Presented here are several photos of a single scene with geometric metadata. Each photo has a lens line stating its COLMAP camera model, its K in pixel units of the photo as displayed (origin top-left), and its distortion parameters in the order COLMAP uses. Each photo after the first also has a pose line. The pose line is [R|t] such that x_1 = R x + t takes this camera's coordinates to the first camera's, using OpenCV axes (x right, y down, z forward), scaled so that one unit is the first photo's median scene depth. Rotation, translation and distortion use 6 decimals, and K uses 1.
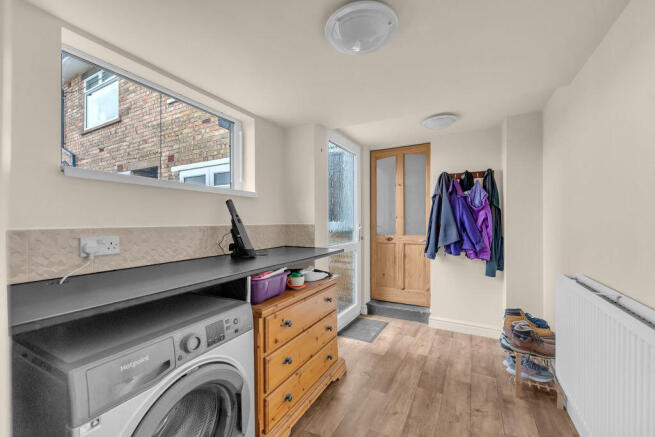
lens RADIAL K [[269.0, 0, 328.1], [0, 269.0, 231.5], [0, 0, 1]] dist [0.032644, 0.000122]
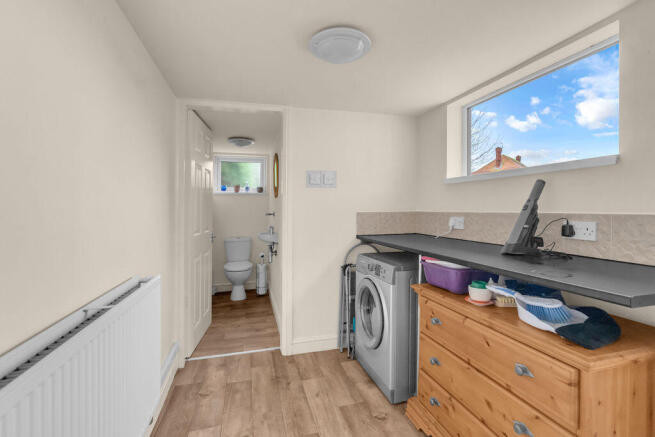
lens RADIAL K [[264.1, 0, 328.7], [0, 264.1, 214.5], [0, 0, 1]] dist [-0.001527, -0.000115]
pose [[-0.694375, 0.028892, -0.719033, 0.829064], [-0.015864, 0.998336, 0.055435, -0.073856], [0.719439, 0.049900, -0.692761, 1.525905]]
